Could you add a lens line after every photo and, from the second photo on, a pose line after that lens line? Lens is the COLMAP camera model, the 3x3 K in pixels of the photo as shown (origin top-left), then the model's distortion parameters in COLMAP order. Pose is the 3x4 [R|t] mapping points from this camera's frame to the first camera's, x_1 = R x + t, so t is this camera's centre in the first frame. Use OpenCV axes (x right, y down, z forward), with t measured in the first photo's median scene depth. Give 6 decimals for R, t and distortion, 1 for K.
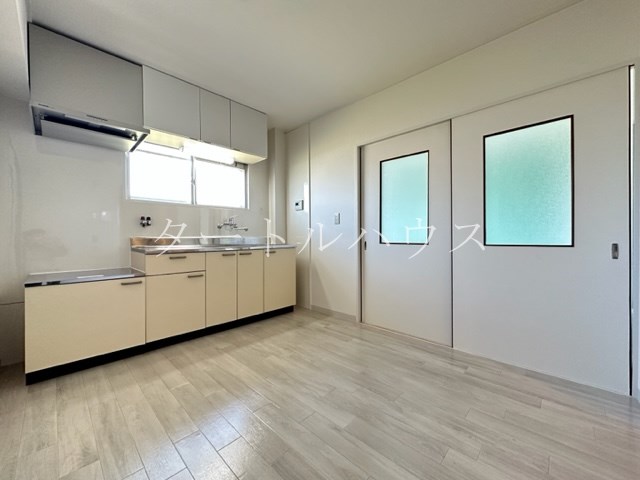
lens RADIAL K [[255.0, 0, 320.2], [0, 255.0, 239.9], [0, 0, 1]] dist [-0.001454, -0.000185]
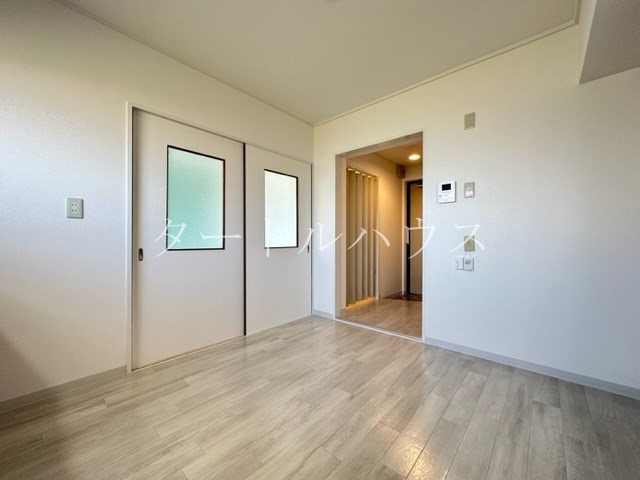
lens RADIAL K [[255.0, 0, 319.1], [0, 255.0, 239.4], [0, 0, 1]] dist [-0.001454, -0.000185]
pose [[-0.030414, 0.006344, 0.999517, -0.724069], [0.010918, 0.999922, -0.006014, -0.014627], [-0.999478, 0.010730, -0.030481, 0.730447]]
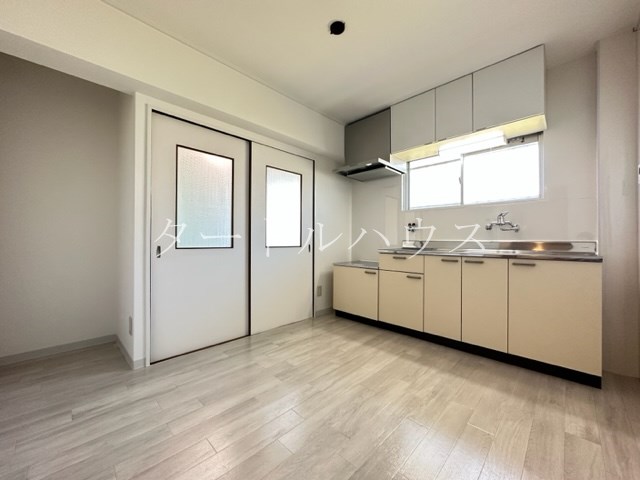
lens RADIAL K [[255.0, 0, 319.0], [0, 255.0, 240.0], [0, 0, 1]] dist [-0.001454, -0.000185]
pose [[-0.017614, 0.003654, -0.999838, 0.641383], [-0.017127, 0.999845, 0.003956, -0.009702], [0.999698, 0.017194, -0.017549, 0.713187]]
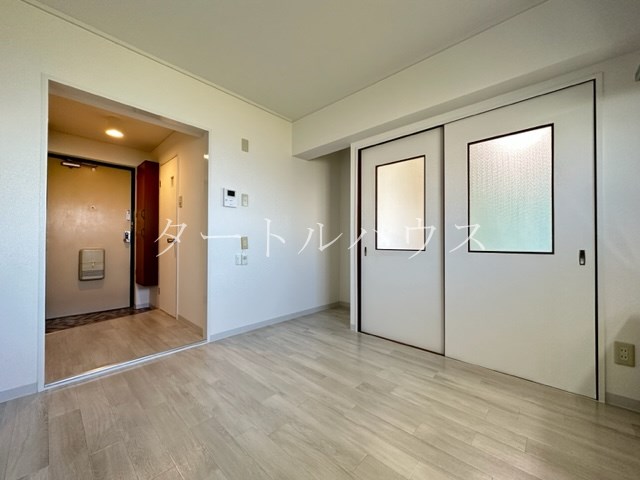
lens RADIAL K [[255.0, 0, 319.4], [0, 255.0, 239.6], [0, 0, 1]] dist [-0.001454, -0.000185]
pose [[-0.999959, 0.005628, -0.007085, -0.071892], [0.005624, 0.999984, 0.000625, -0.012462], [0.007088, 0.000586, -0.999975, 1.389813]]
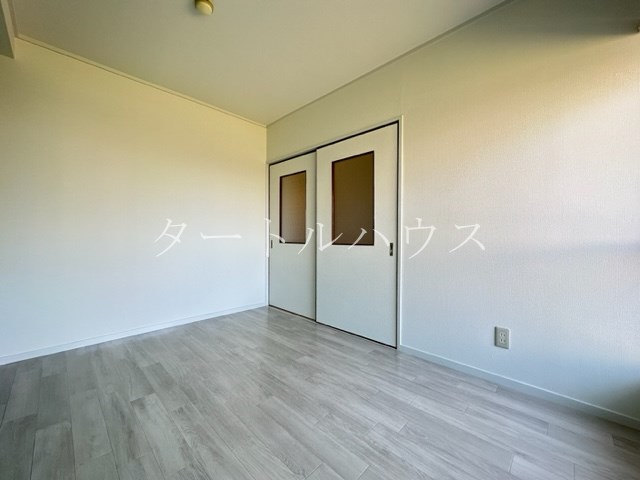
lens RADIAL K [[255.0, 0, 317.6], [0, 255.0, 236.2], [0, 0, 1]] dist [-0.001454, -0.000185]
pose [[-0.999836, 0.001472, 0.018074, -0.007437], [0.001481, 0.999999, 0.000498, -0.008280], [-0.018073, 0.000525, -0.999837, 1.604029]]
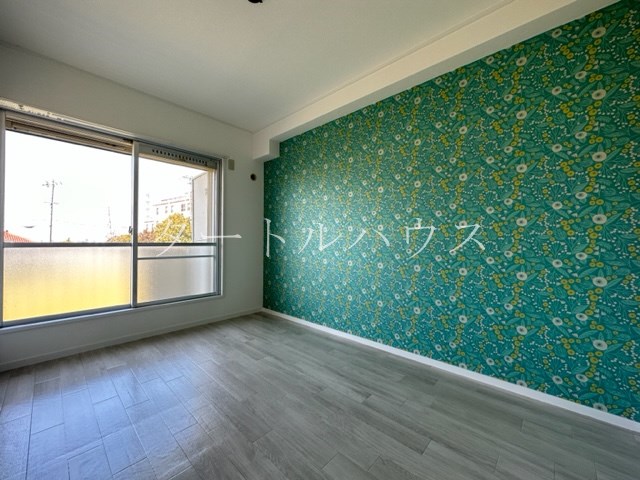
lens RADIAL K [[255.0, 0, 321.9], [0, 255.0, 240.1], [0, 0, 1]] dist [-0.001454, -0.000185]
pose [[0.999873, 0.011478, 0.011086, 0.357375], [-0.011226, 0.999684, -0.022490, -0.001298], [-0.011341, 0.022362, 0.999686, 0.116442]]
